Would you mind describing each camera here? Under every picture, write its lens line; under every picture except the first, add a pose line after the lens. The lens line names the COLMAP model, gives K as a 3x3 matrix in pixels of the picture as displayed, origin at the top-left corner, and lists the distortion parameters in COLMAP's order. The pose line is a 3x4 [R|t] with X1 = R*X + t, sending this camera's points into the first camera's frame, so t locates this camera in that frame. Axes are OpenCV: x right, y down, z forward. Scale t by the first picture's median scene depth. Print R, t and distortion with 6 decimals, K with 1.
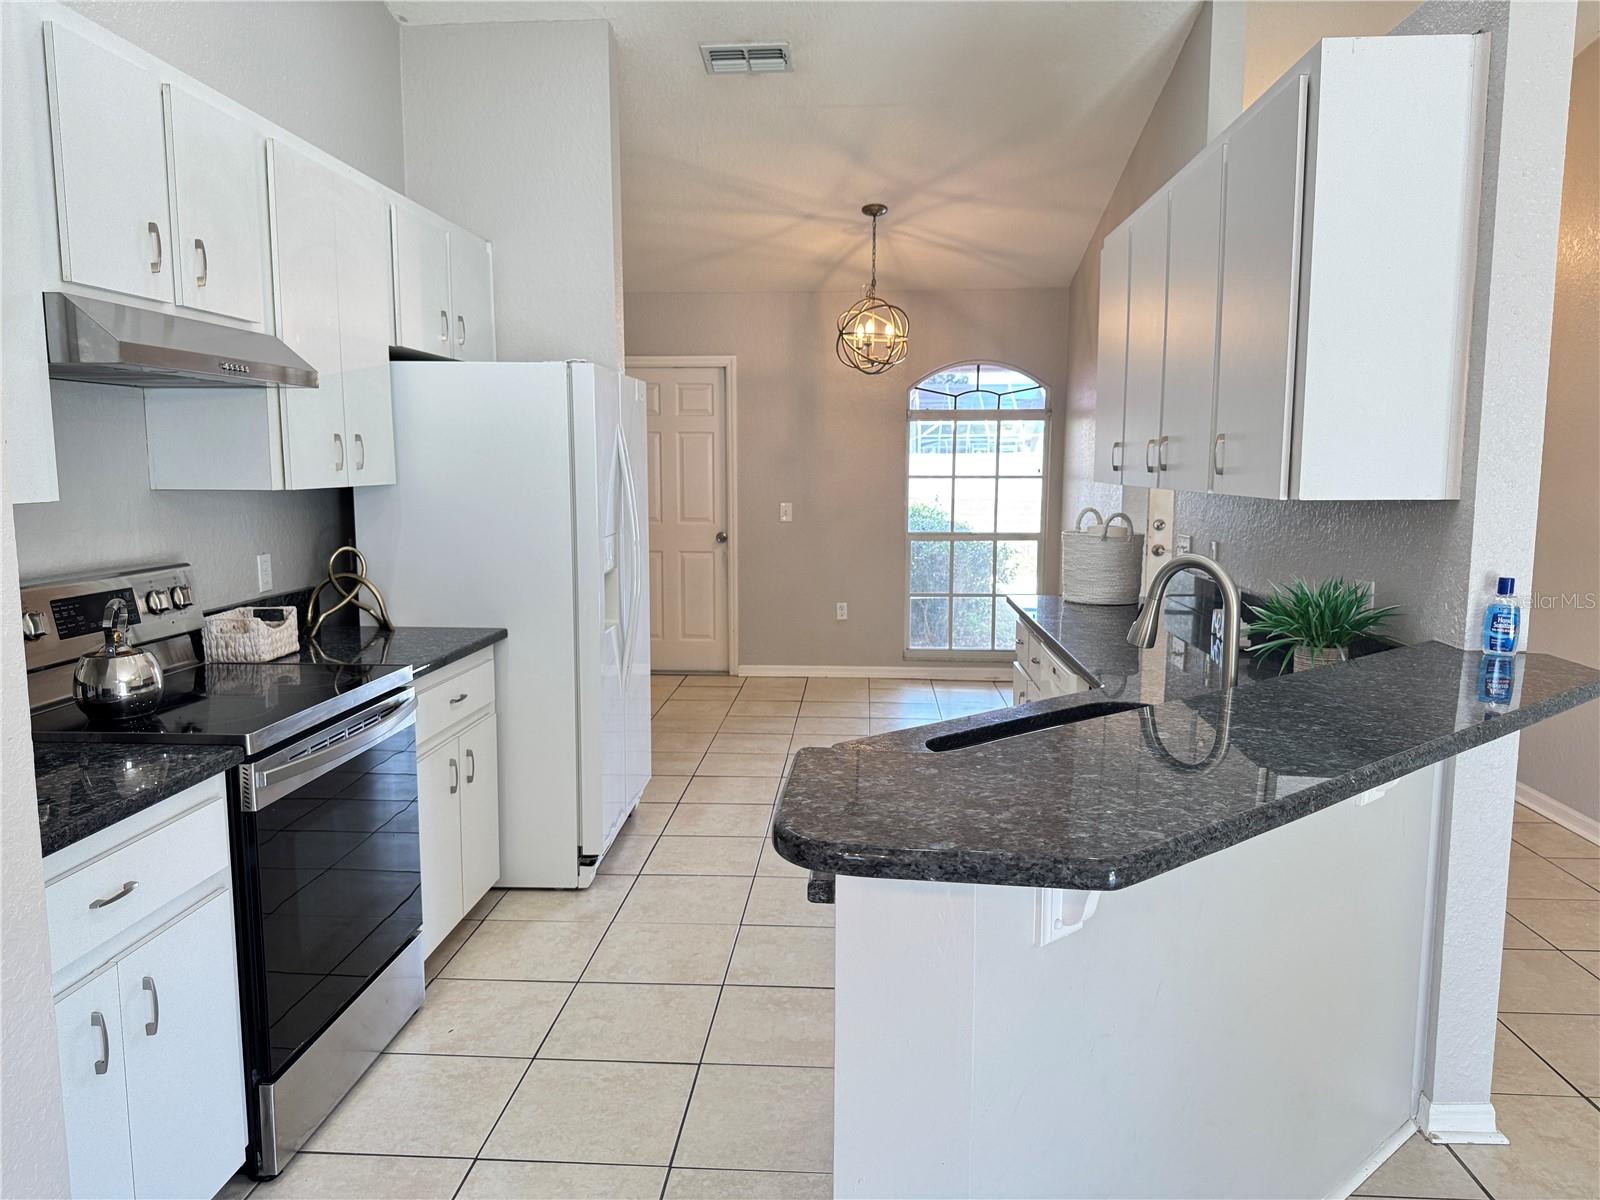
lens RADIAL K [[1130.1, 0, 803.8], [0, 1130.1, 605.3], [0, 0, 1]] dist [0.071135, -0.075974]
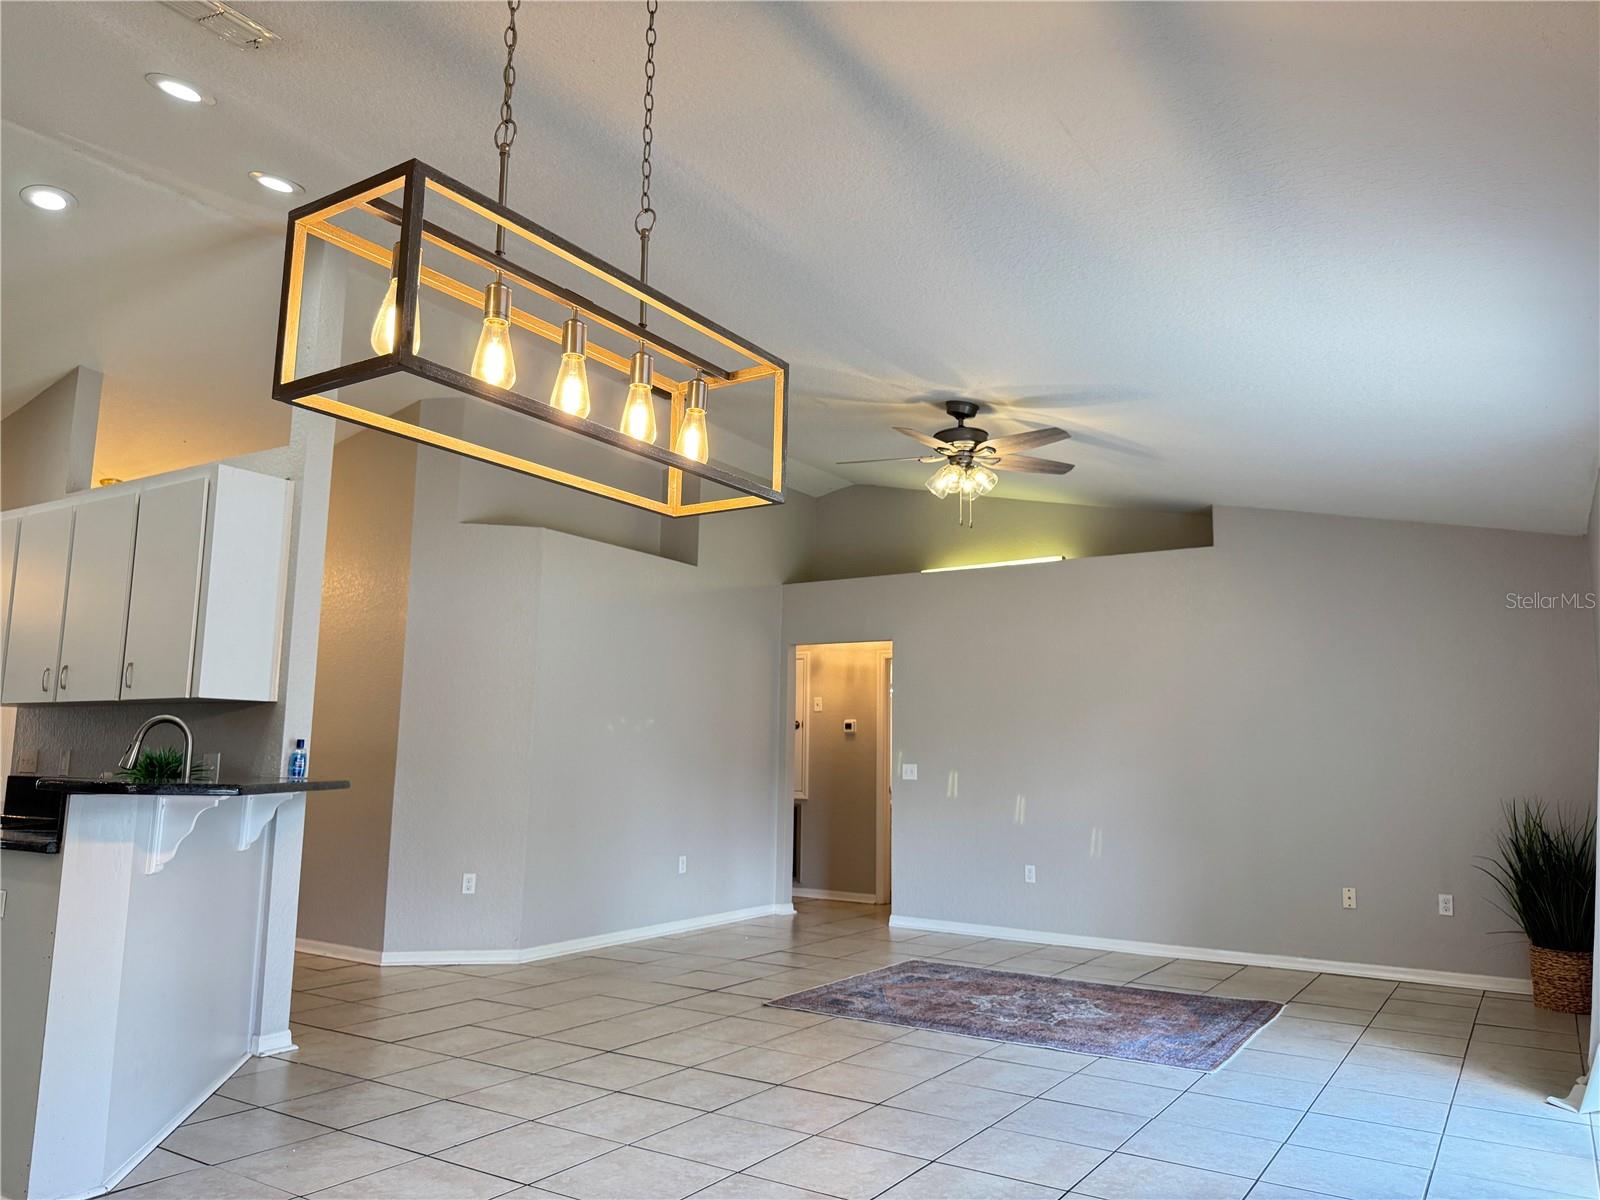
lens RADIAL K [[1130.9, 0, 827.5], [0, 1130.9, 593.4], [0, 0, 1]] dist [0.006349, -0.069375]
pose [[0.478746, 0.138845, 0.866905, -0.498961], [0.096367, 0.973139, -0.209078, 0.163653], [-0.872649, 0.183636, 0.452506, -0.538799]]
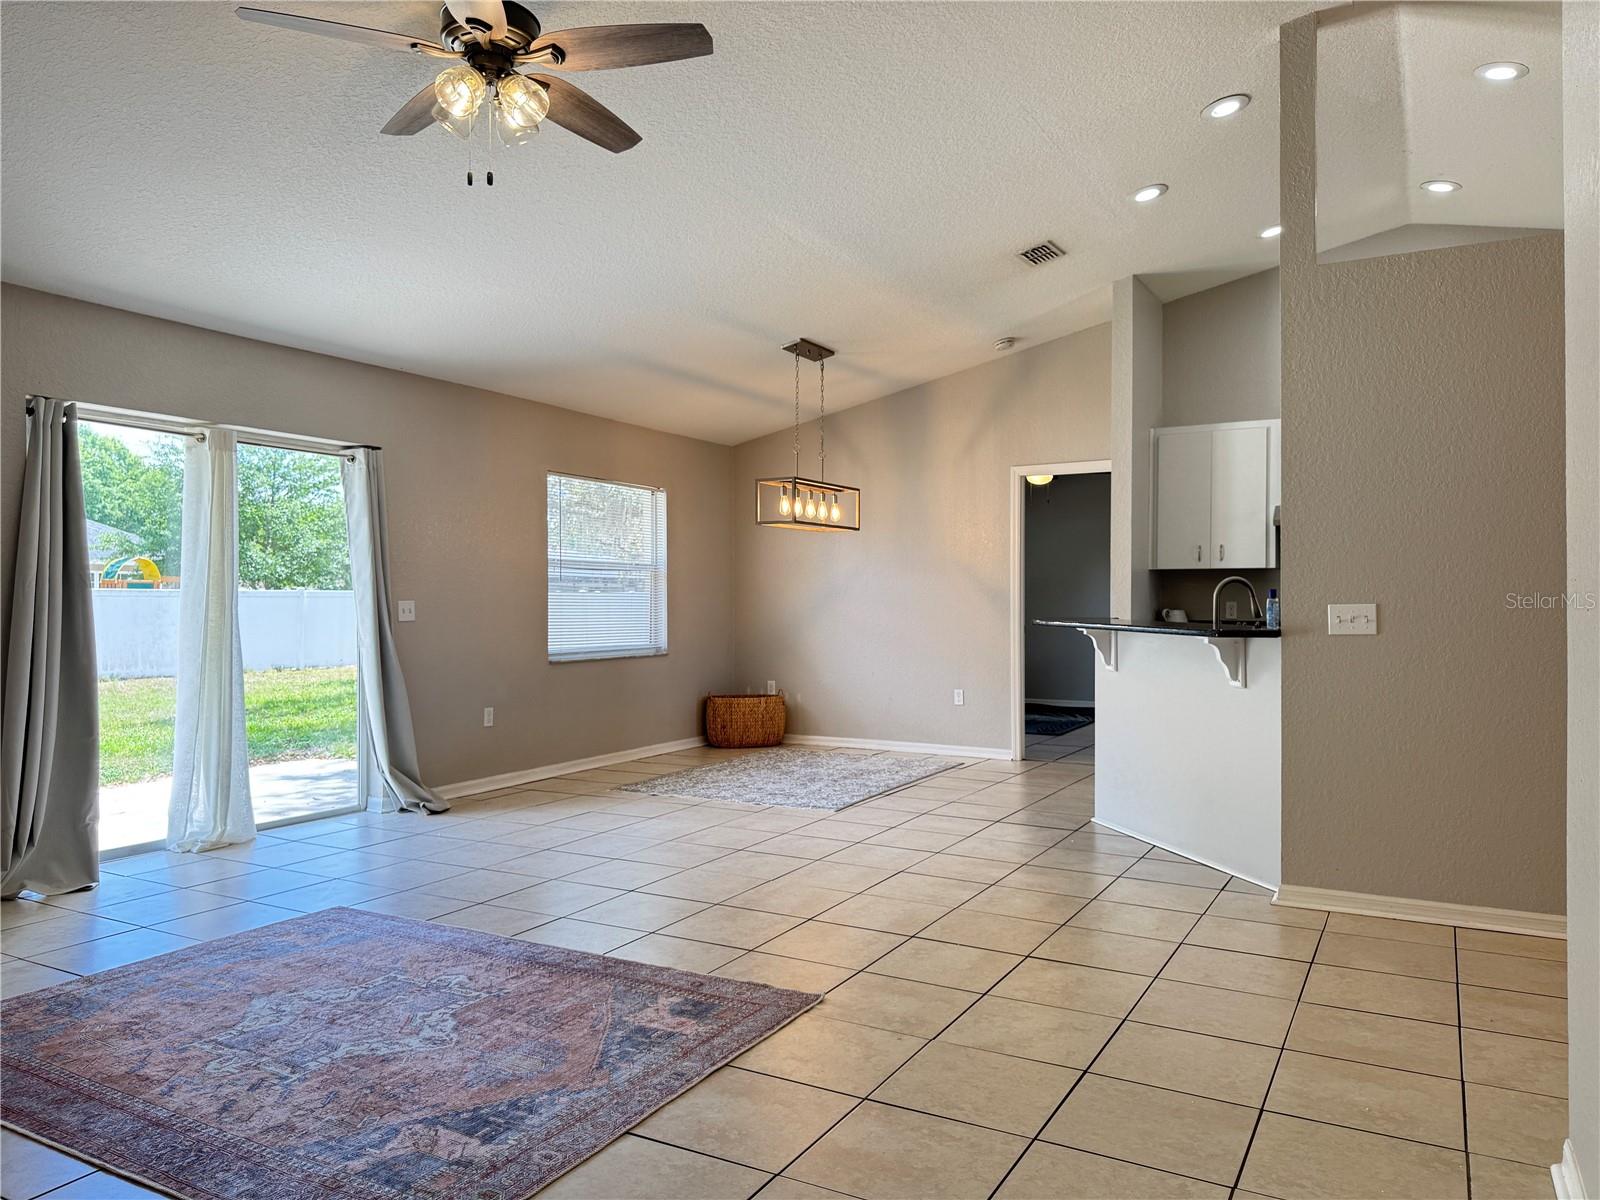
lens RADIAL K [[1130.1, 0, 803.8], [0, 1130.1, 605.3], [0, 0, 1]] dist [0.071135, -0.075974]
pose [[-0.438205, 0.002636, -0.898871, 1.941089], [-0.115289, 0.991572, 0.059111, -0.013646], [0.891451, 0.129533, -0.434208, 0.810638]]
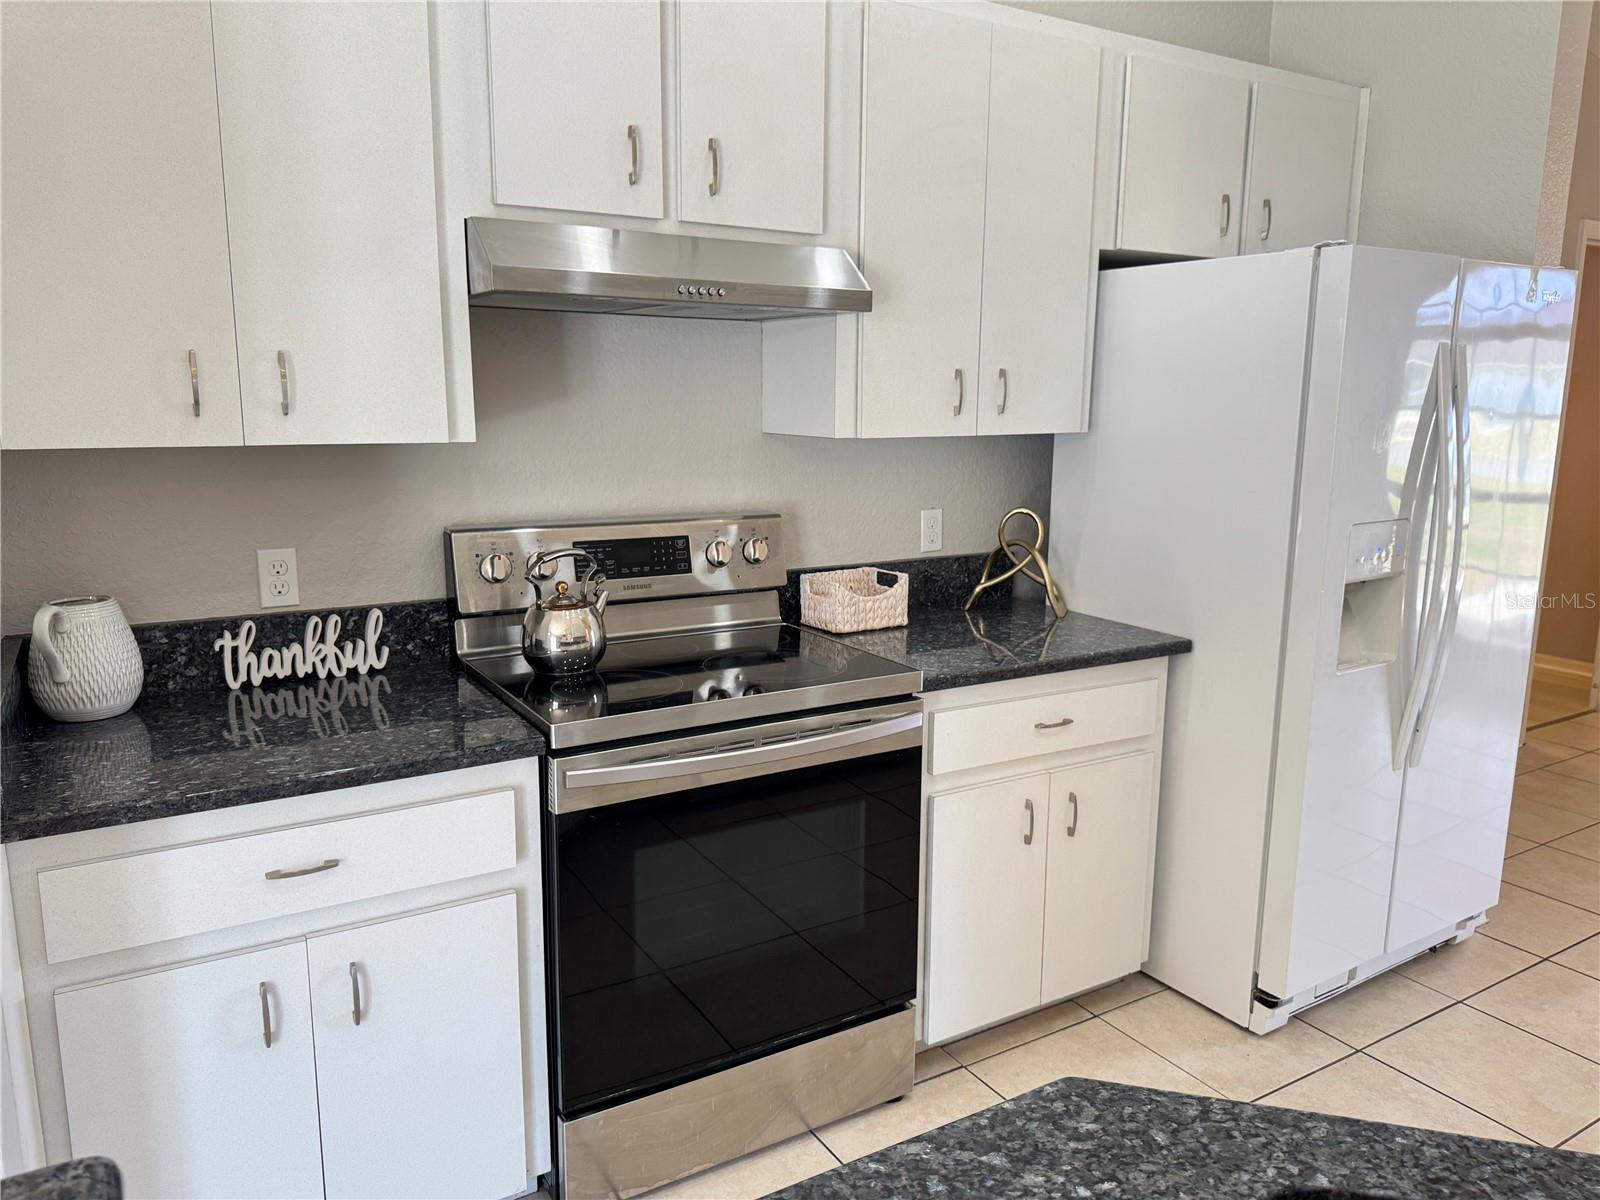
lens RADIAL K [[1130.1, 0, 803.8], [0, 1130.1, 605.3], [0, 0, 1]] dist [0.071135, -0.075974]
pose [[0.569194, 0.148159, -0.808744, 0.198855], [-0.106617, 0.988626, 0.106076, -0.056718], [0.815261, 0.025848, 0.578516, 0.445633]]
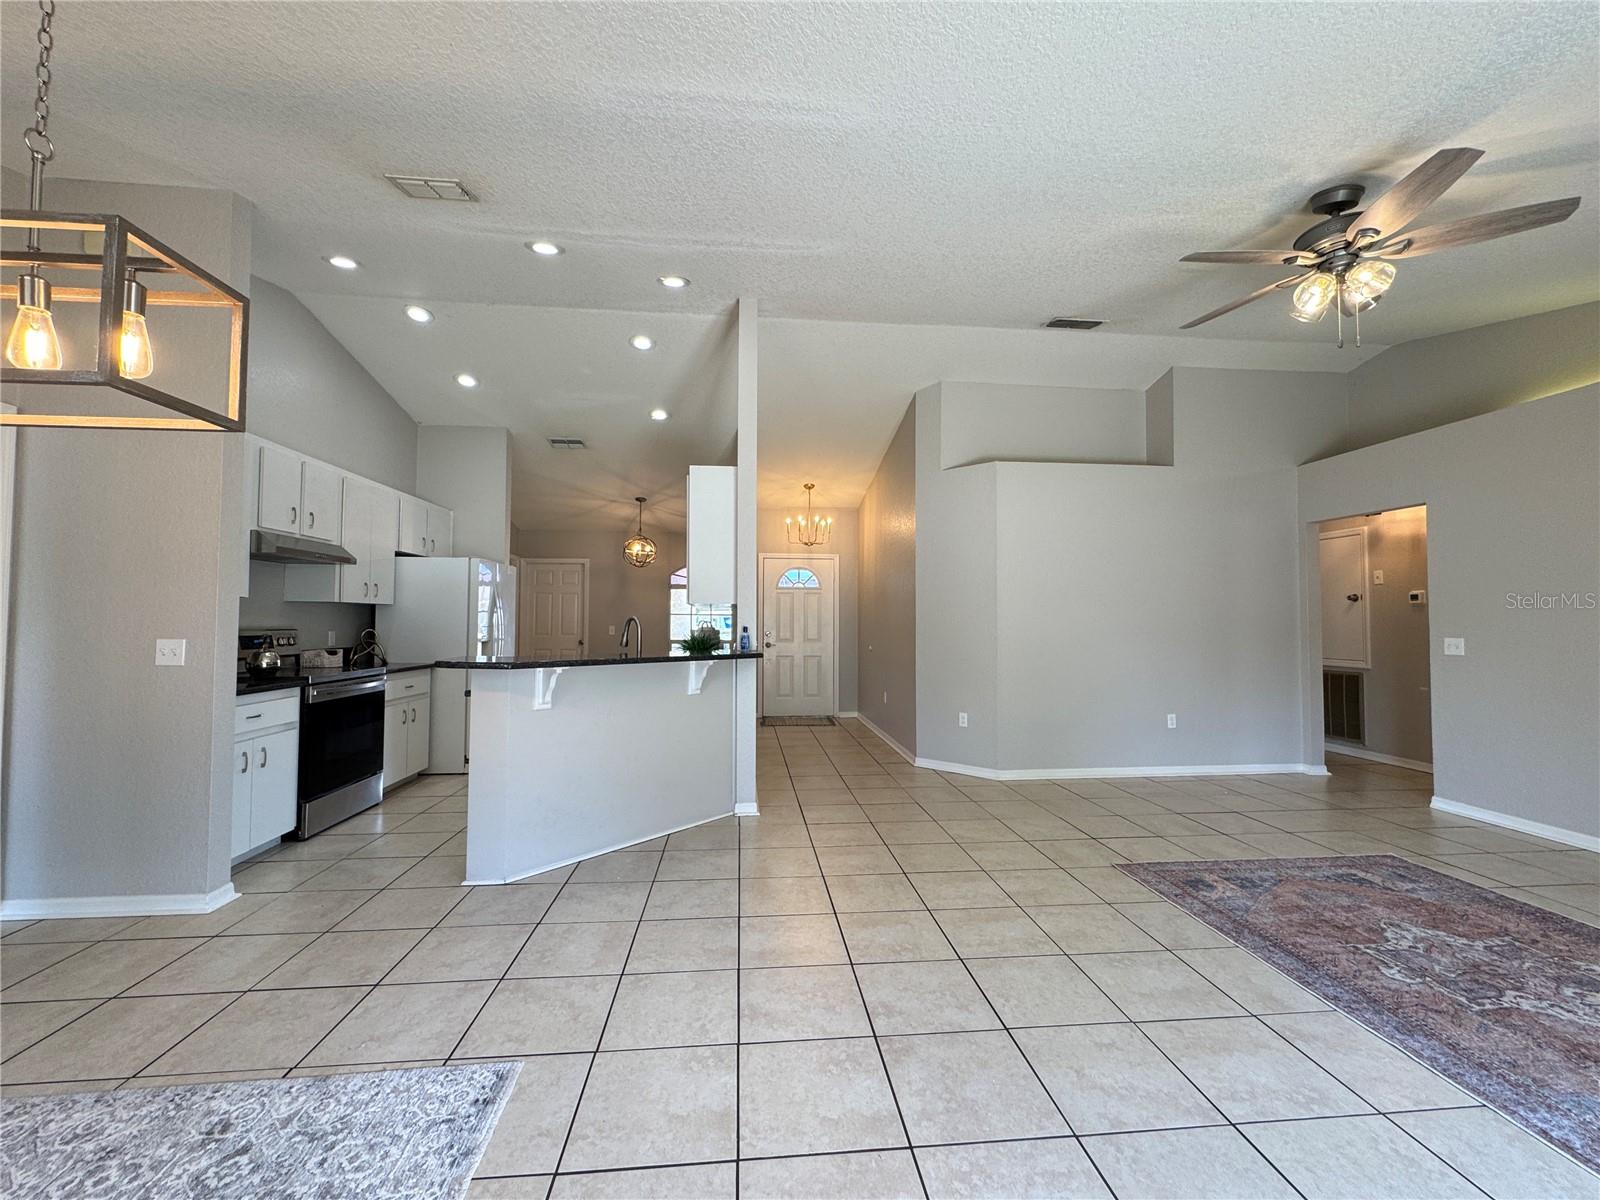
lens RADIAL K [[642.1, 0, 801.8], [0, 642.1, 604.1], [0, 0, 1]] dist [0.010047, 0.000036]
pose [[0.988414, 0.008770, 0.151532, 0.349596], [0.014649, 0.988157, -0.152742, 0.137053], [-0.151077, 0.153192, 0.976580, -0.576606]]
